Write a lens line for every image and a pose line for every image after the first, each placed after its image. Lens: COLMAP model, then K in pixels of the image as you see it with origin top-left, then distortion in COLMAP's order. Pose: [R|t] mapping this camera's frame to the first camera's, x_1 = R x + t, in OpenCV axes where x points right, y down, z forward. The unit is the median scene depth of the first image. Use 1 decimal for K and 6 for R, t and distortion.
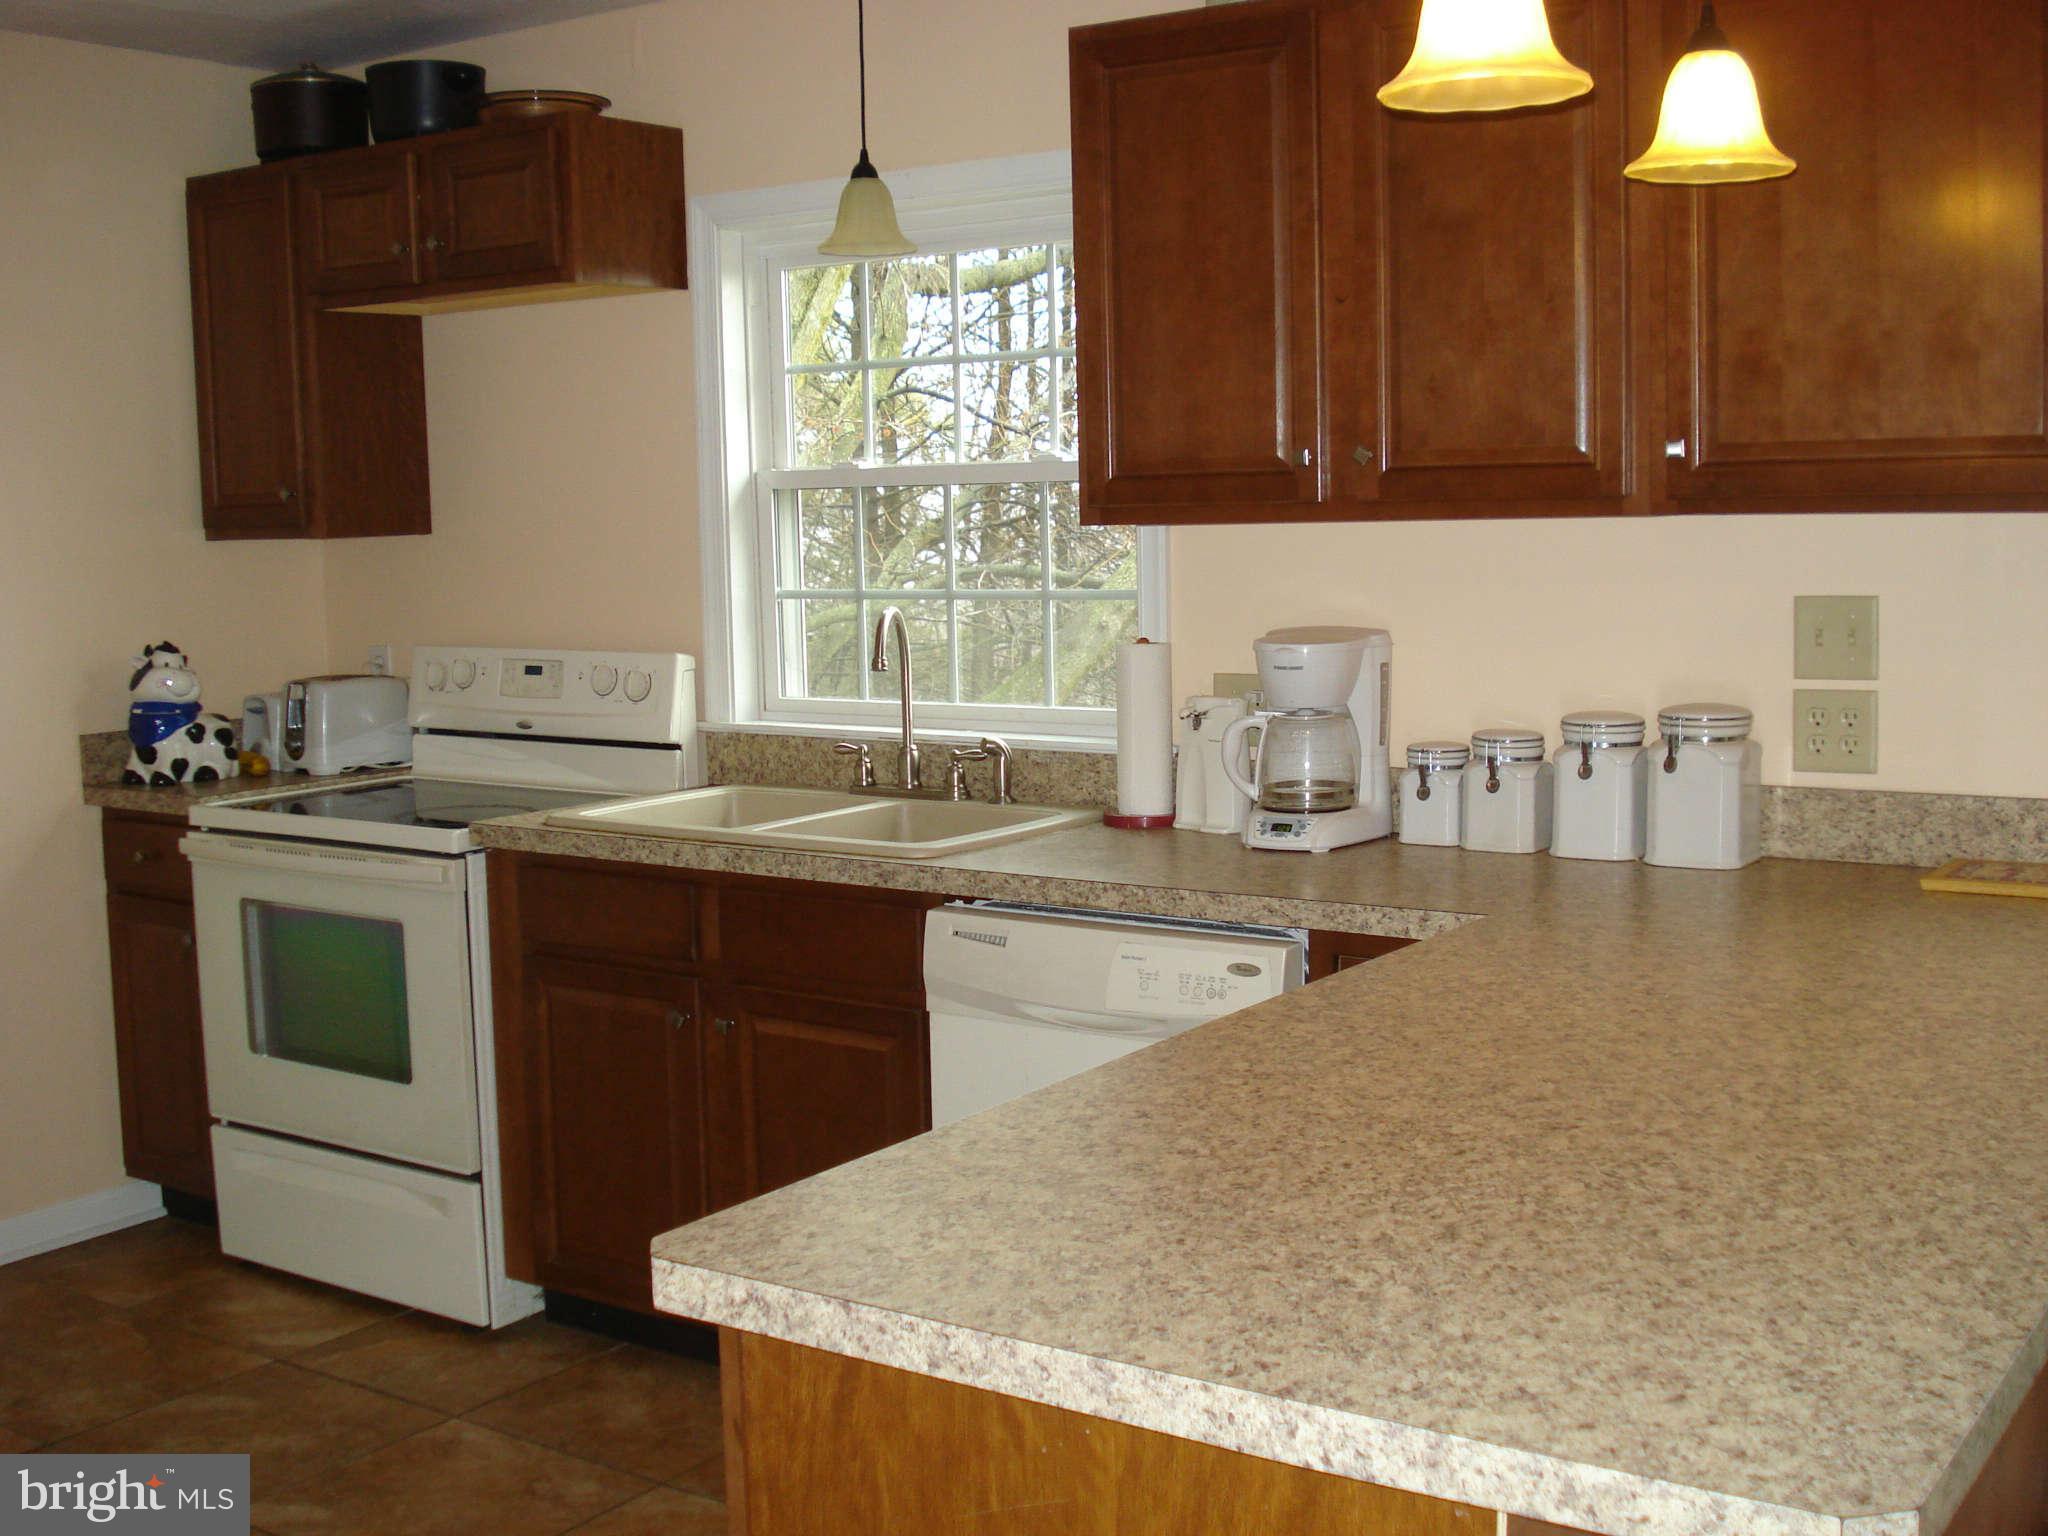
lens RADIAL K [[2308.1, 0, 1021.7], [0, 2308.1, 782.0], [0, 0, 1]] dist [-0.063026, -0.092860]
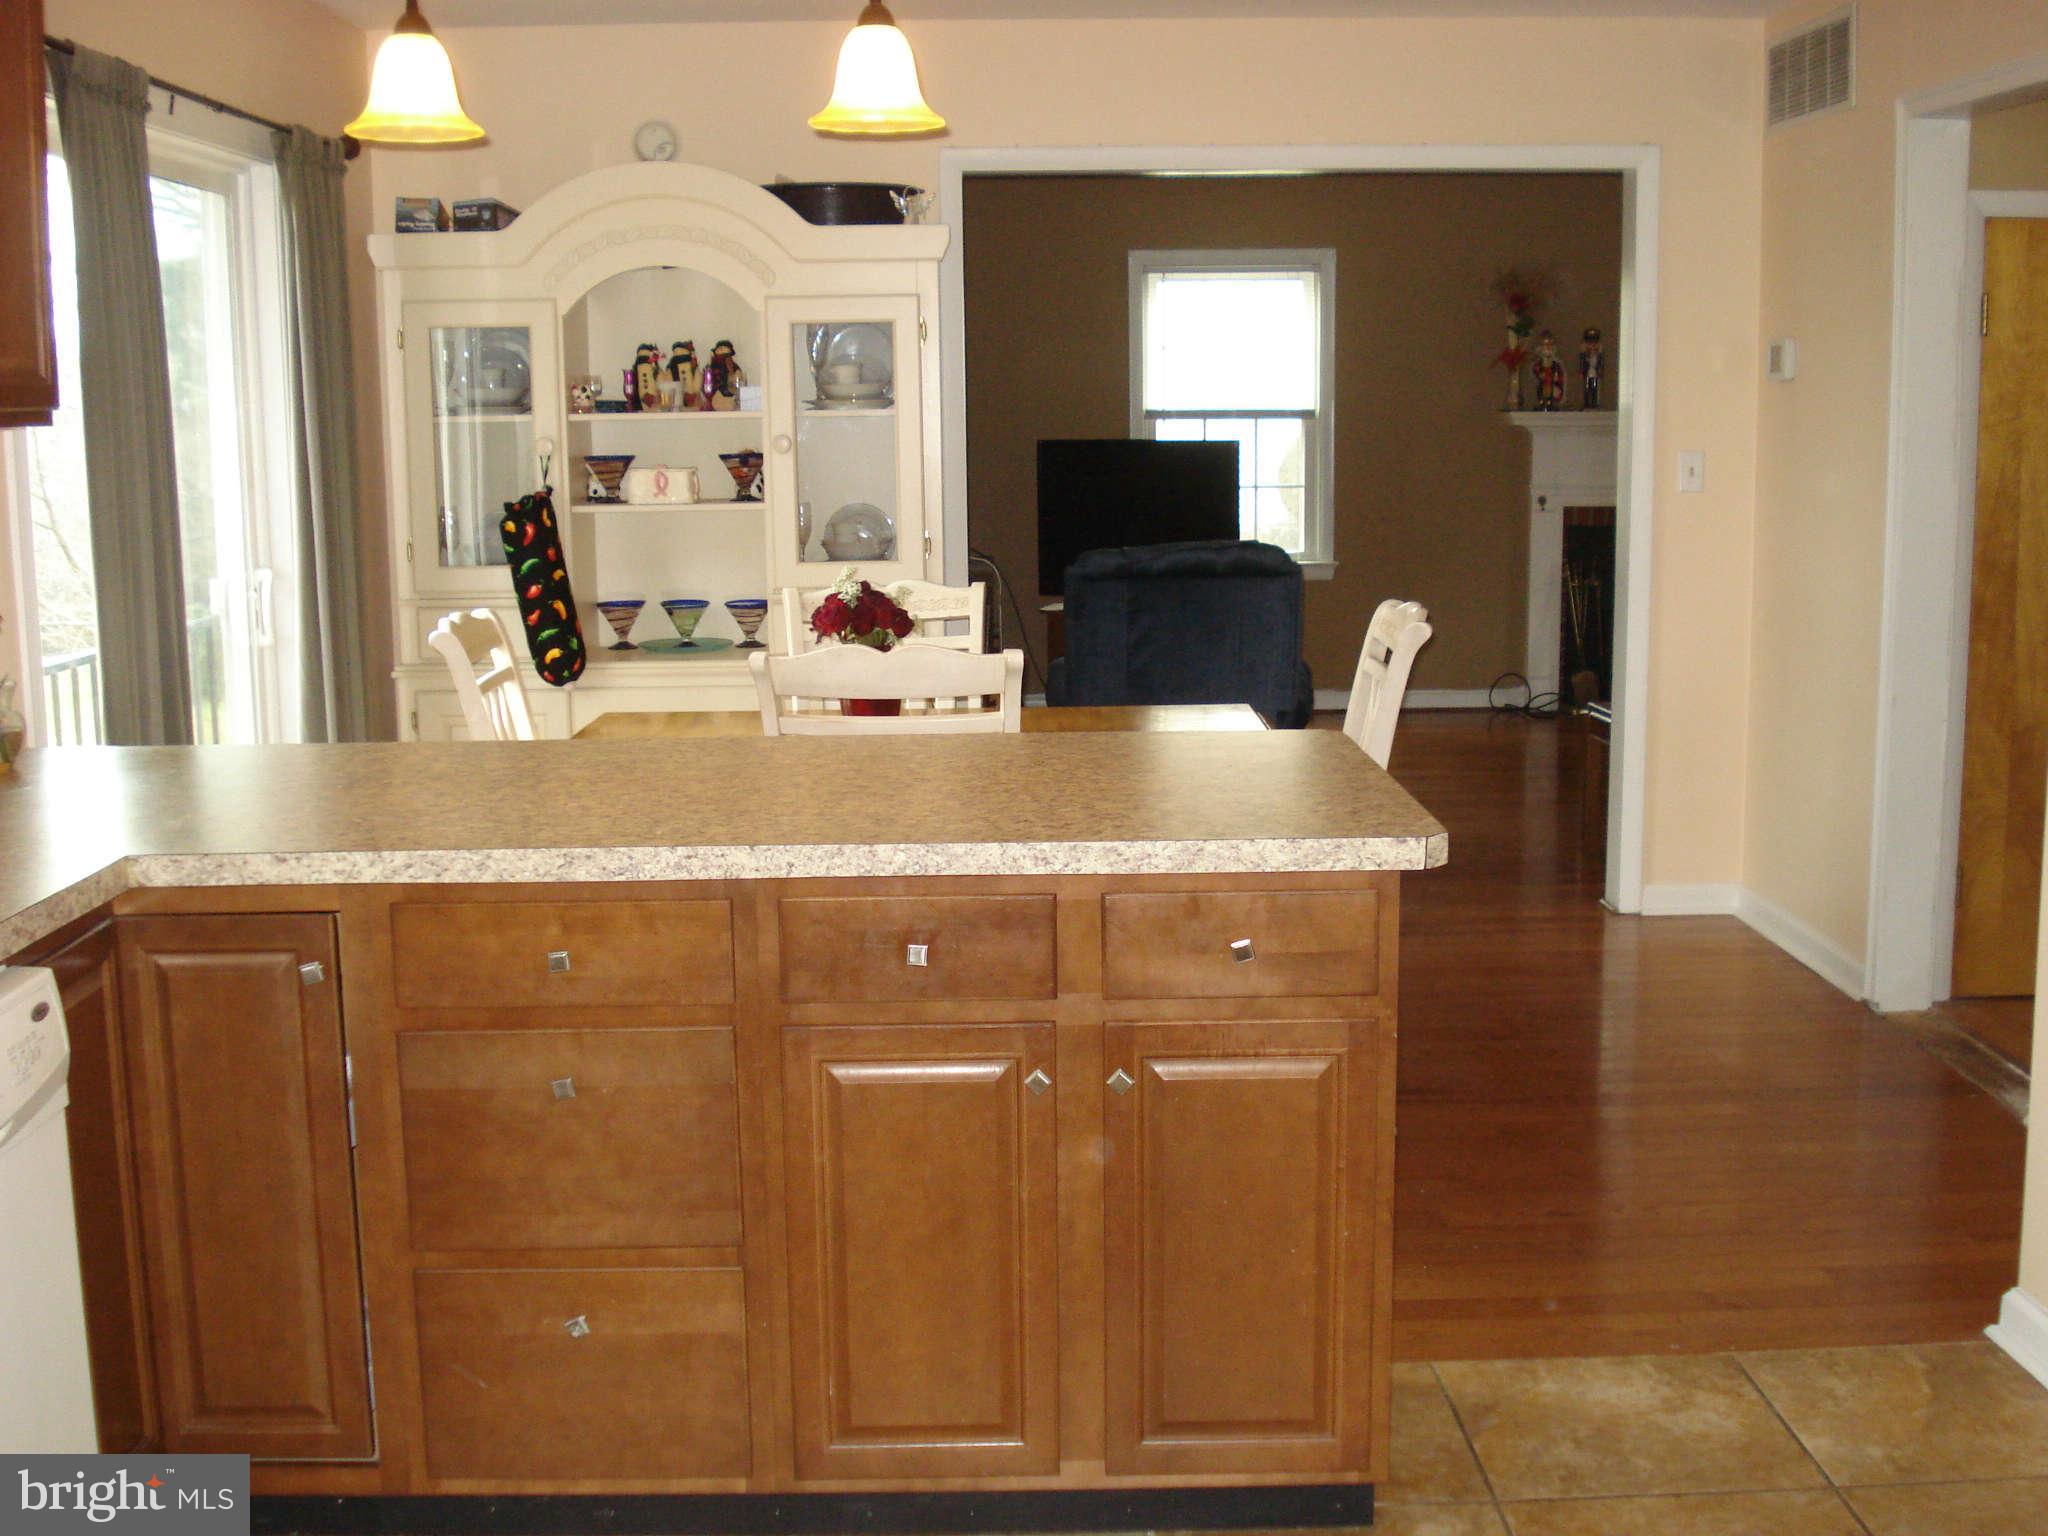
lens RADIAL K [[2325.2, 0, 1018.5], [0, 2325.2, 770.7], [0, 0, 1]] dist [-0.055788, -0.079653]
pose [[-0.573316, -0.097892, 0.813465, -0.552864], [0.121451, 0.971715, 0.202532, -0.087869], [-0.810283, 0.214911, -0.545211, 0.889732]]
